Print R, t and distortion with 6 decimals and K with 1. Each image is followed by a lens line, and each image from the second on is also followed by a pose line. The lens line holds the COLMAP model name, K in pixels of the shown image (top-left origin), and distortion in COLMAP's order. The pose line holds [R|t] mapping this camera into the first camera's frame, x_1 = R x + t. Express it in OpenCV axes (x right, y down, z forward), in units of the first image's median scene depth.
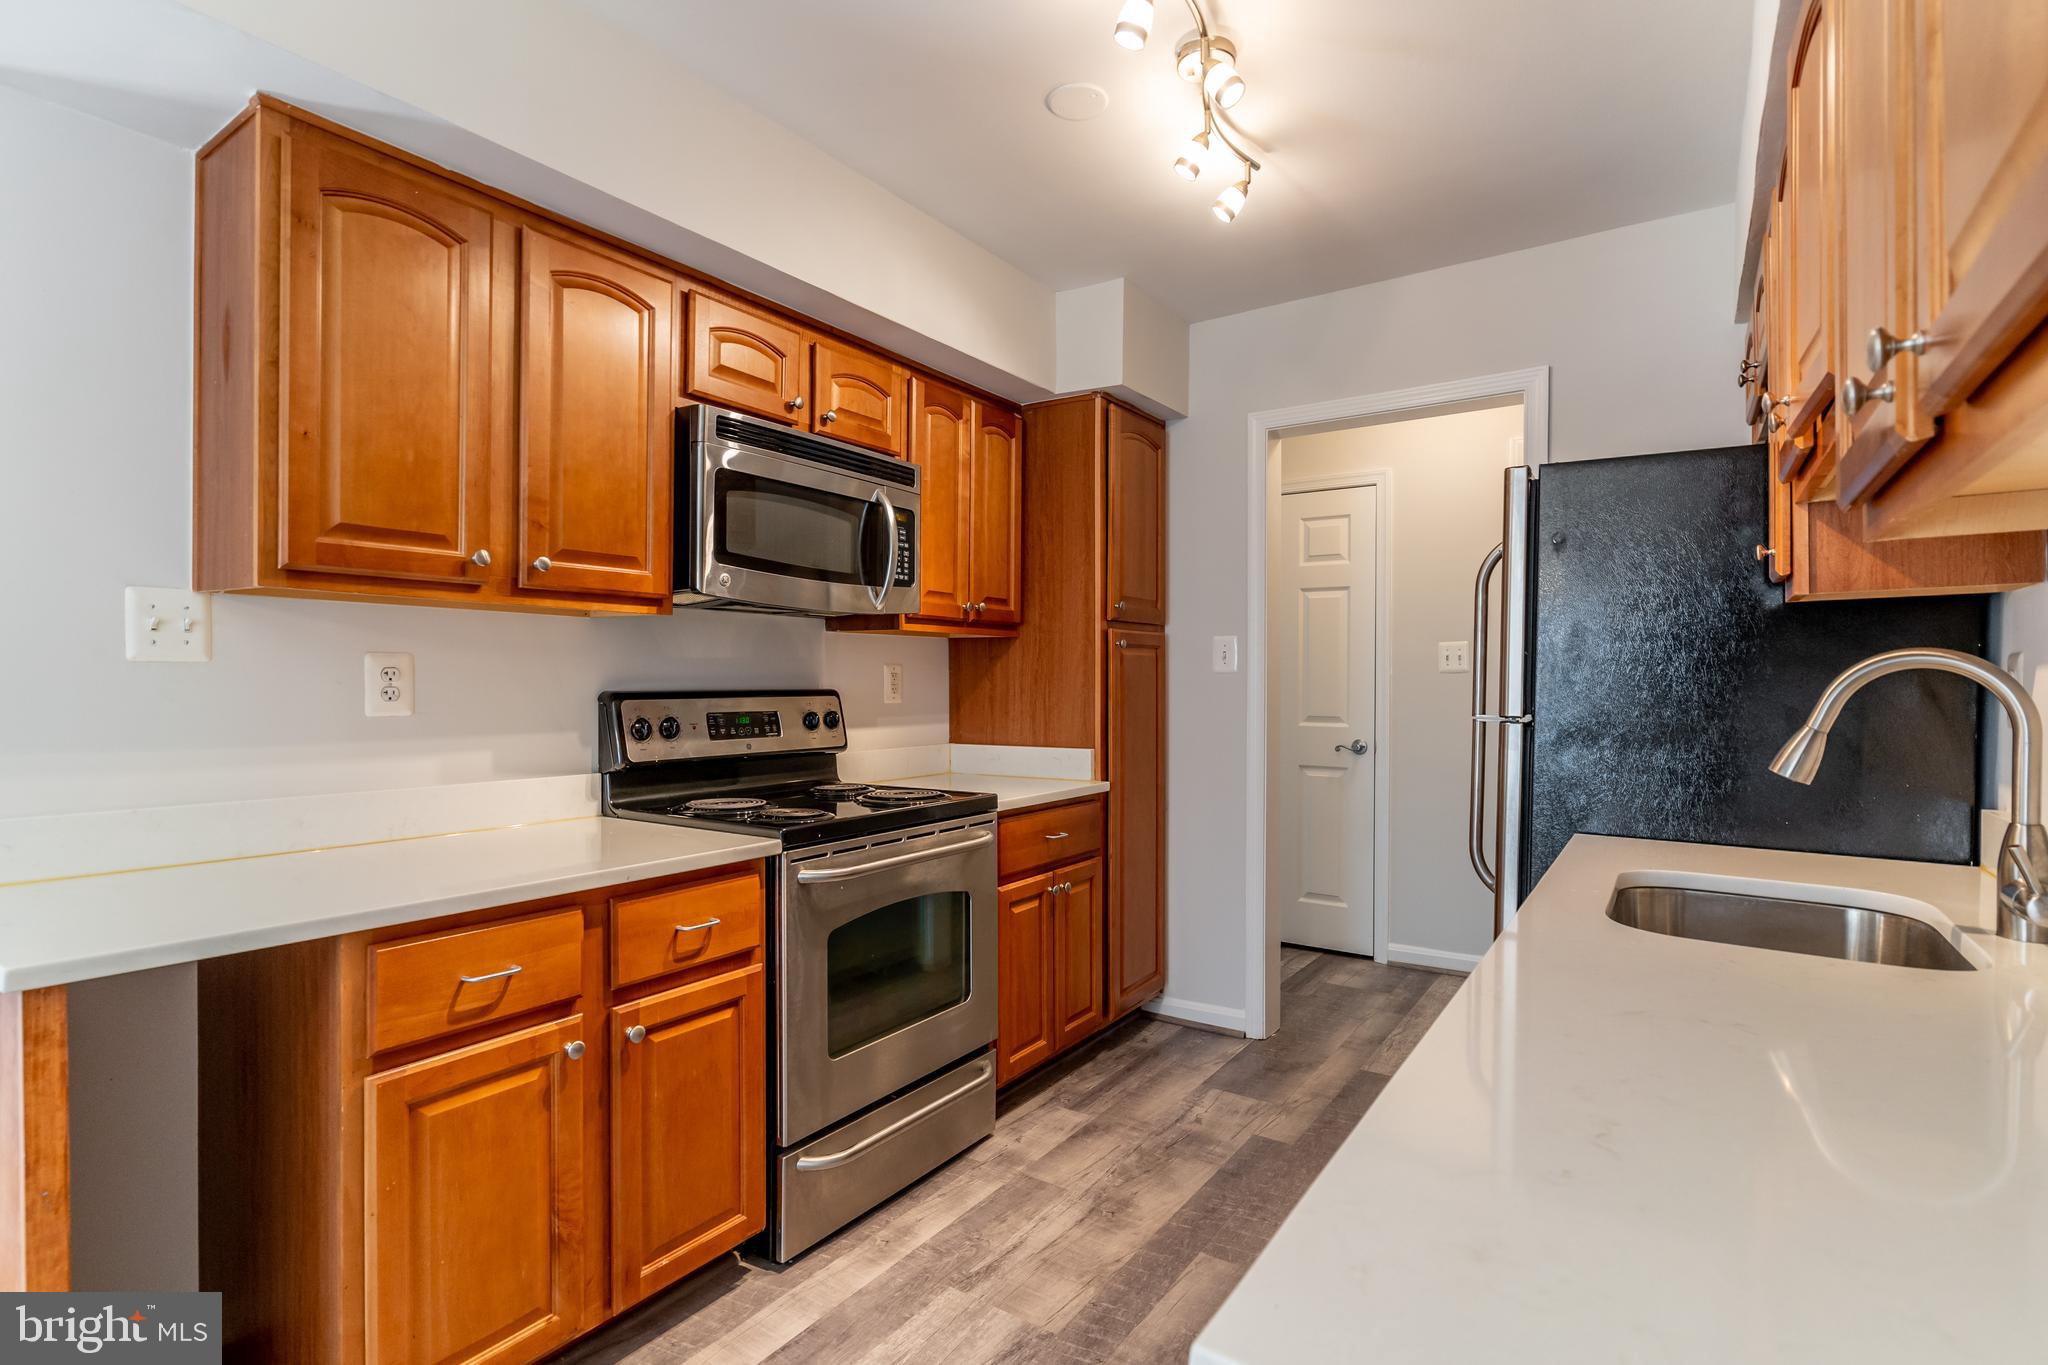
lens RADIAL K [[982.6, 0, 1007.7], [0, 982.6, 693.6], [0, 0, 1]] dist [0.000890, -0.000634]
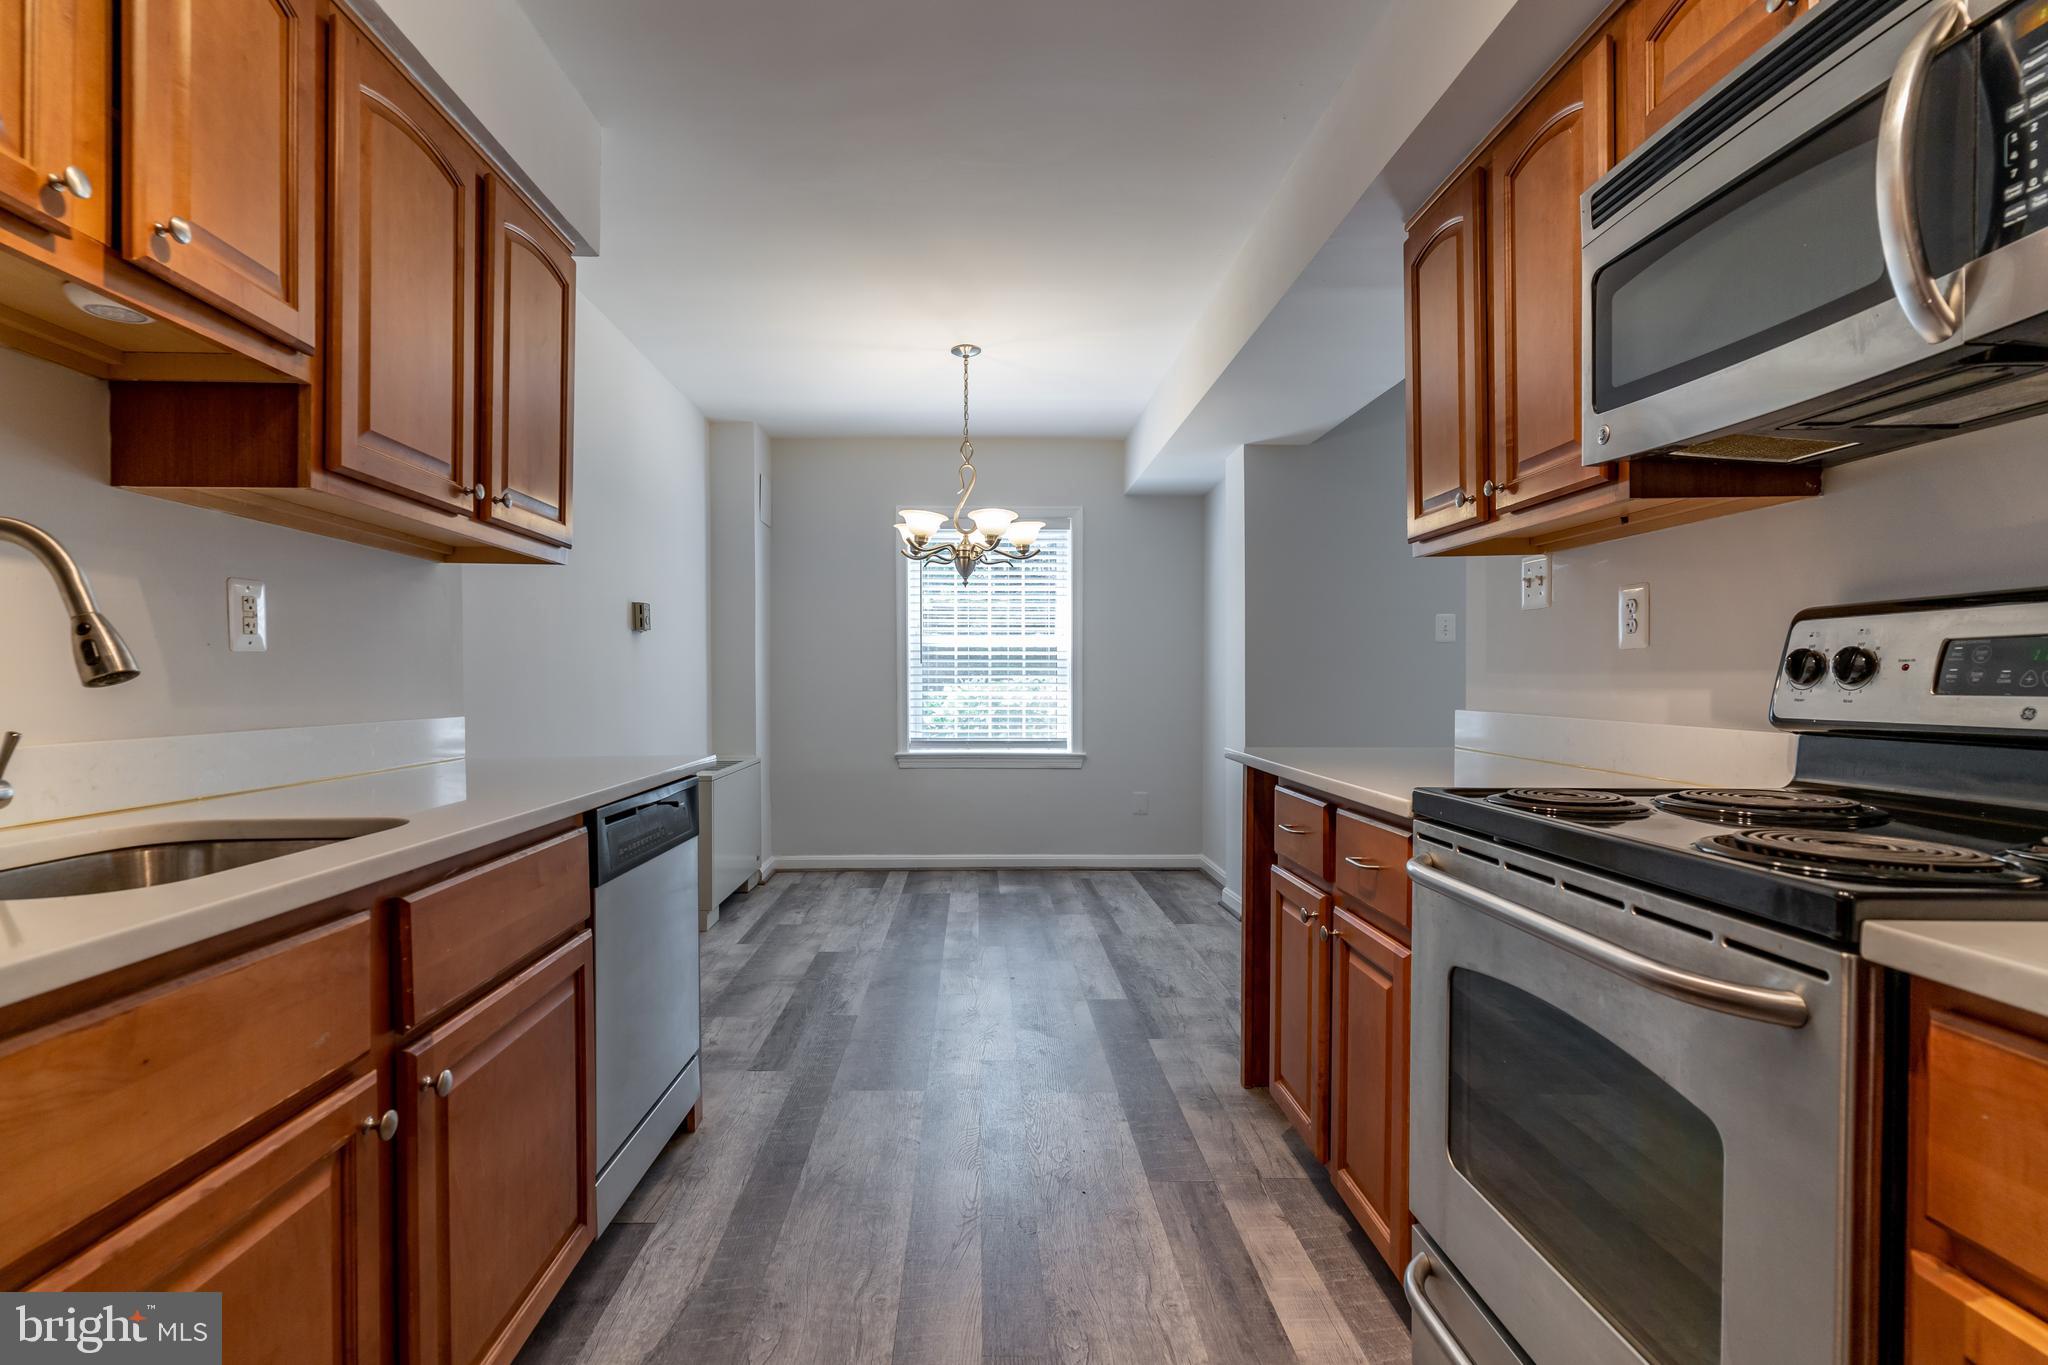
lens RADIAL K [[979.4, 0, 981.7], [0, 979.4, 686.5], [0, 0, 1]] dist [0.000203, -0.000078]
pose [[-0.816277, 0.002215, -0.577656, 0.394200], [-0.008239, 0.999846, 0.015476, 0.041937], [0.577601, 0.017392, -0.816134, 1.171124]]
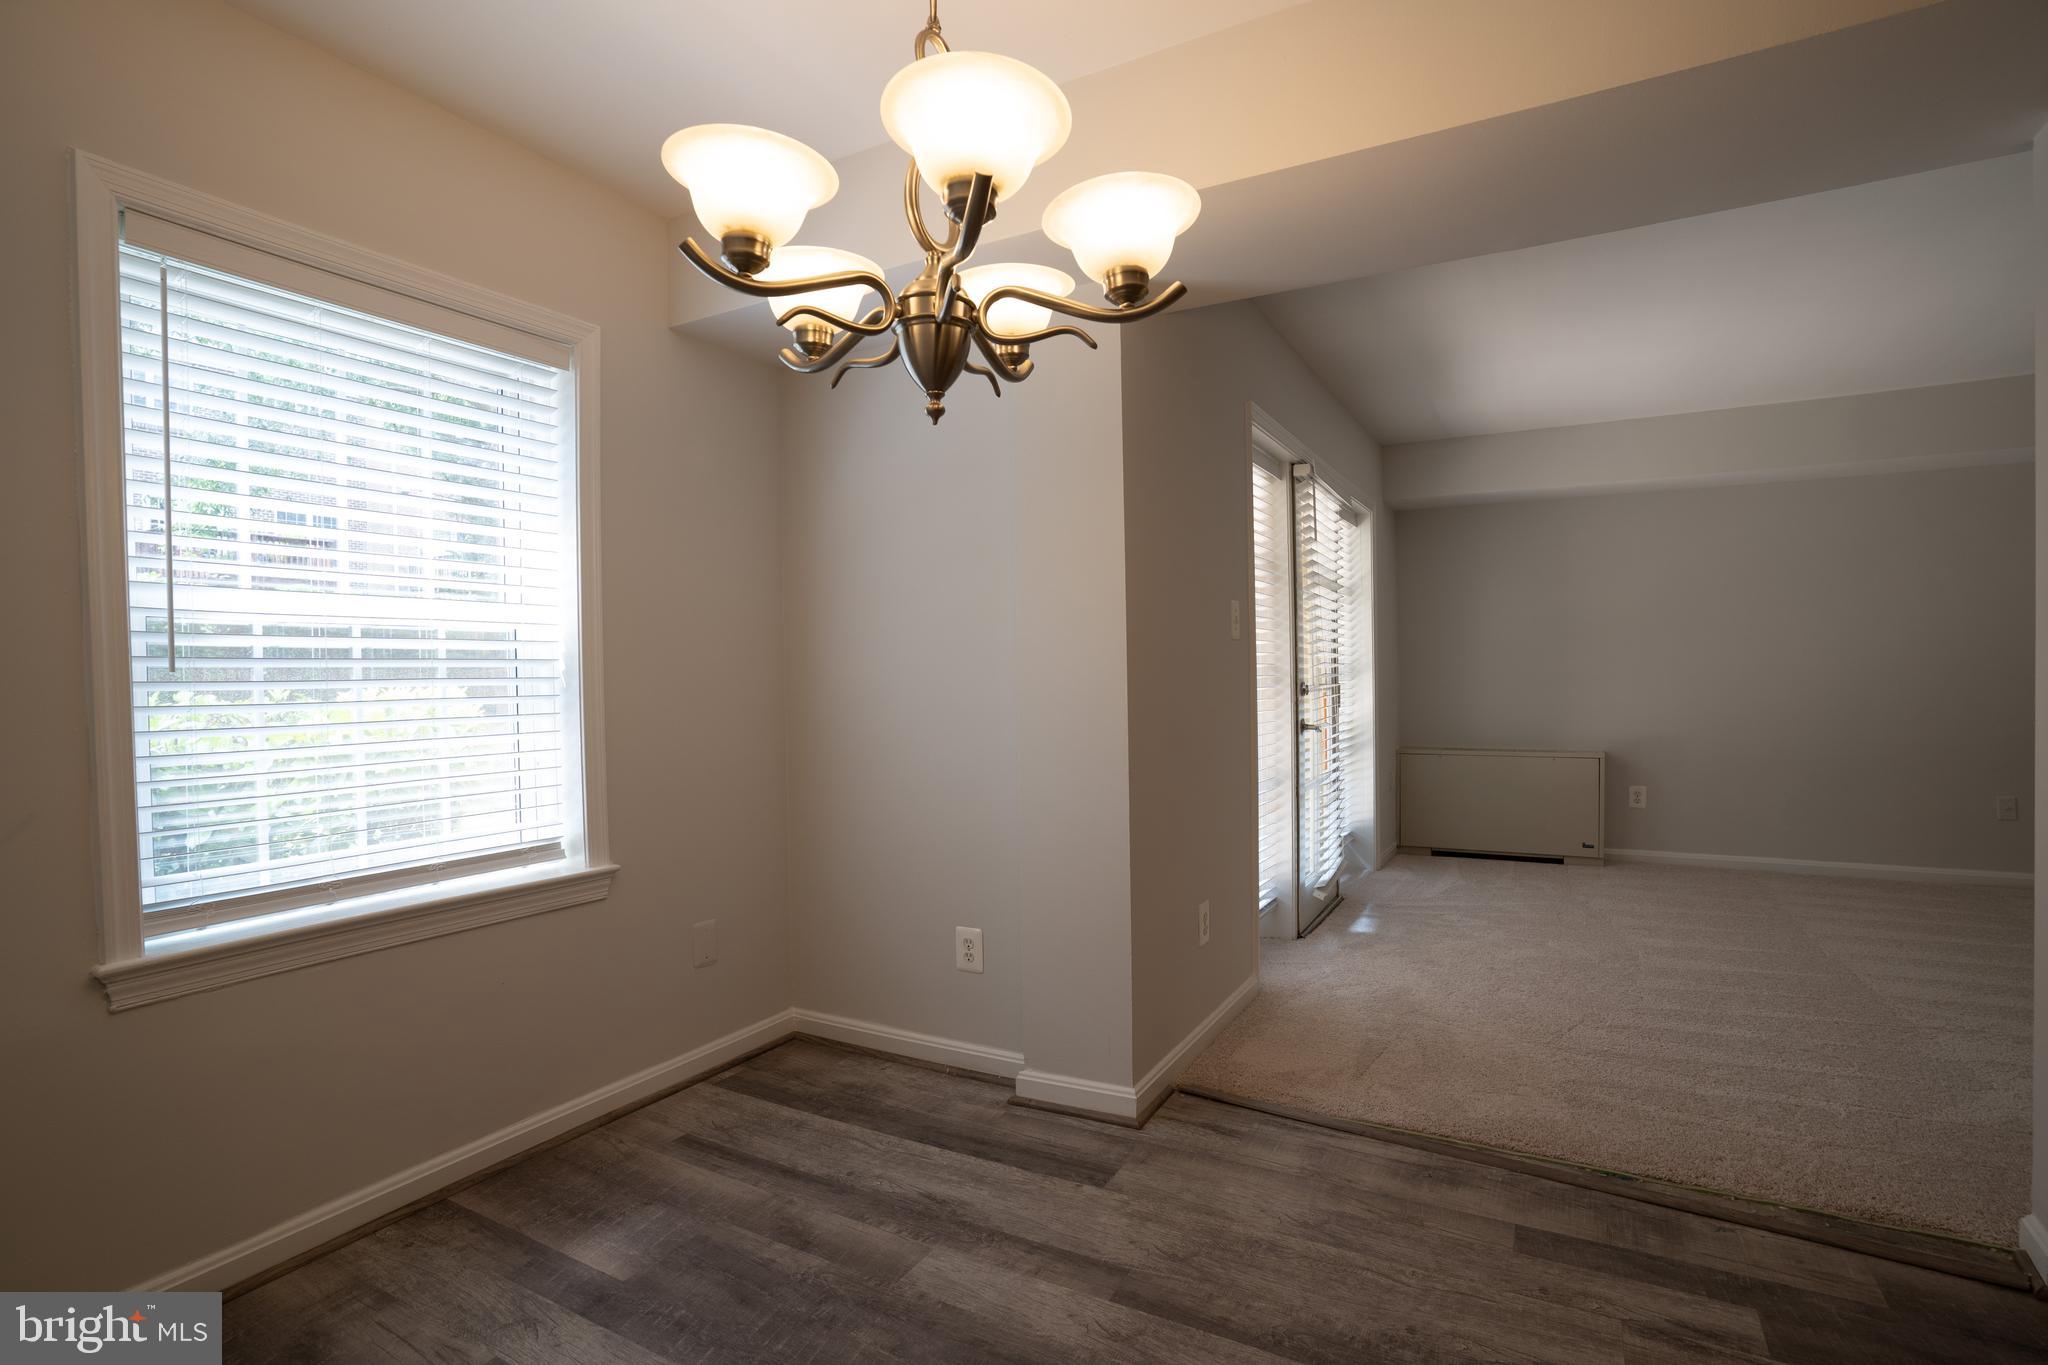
lens RADIAL K [[999.8, 0, 1005.5], [0, 999.8, 691.8], [0, 0, 1]] dist [-0.081142, 0.037057]
pose [[0.087978, 0.018216, -0.995956, -0.041564], [0.001490, 0.999829, 0.018419, 0.026585], [0.996121, -0.003104, 0.087936, -0.245352]]
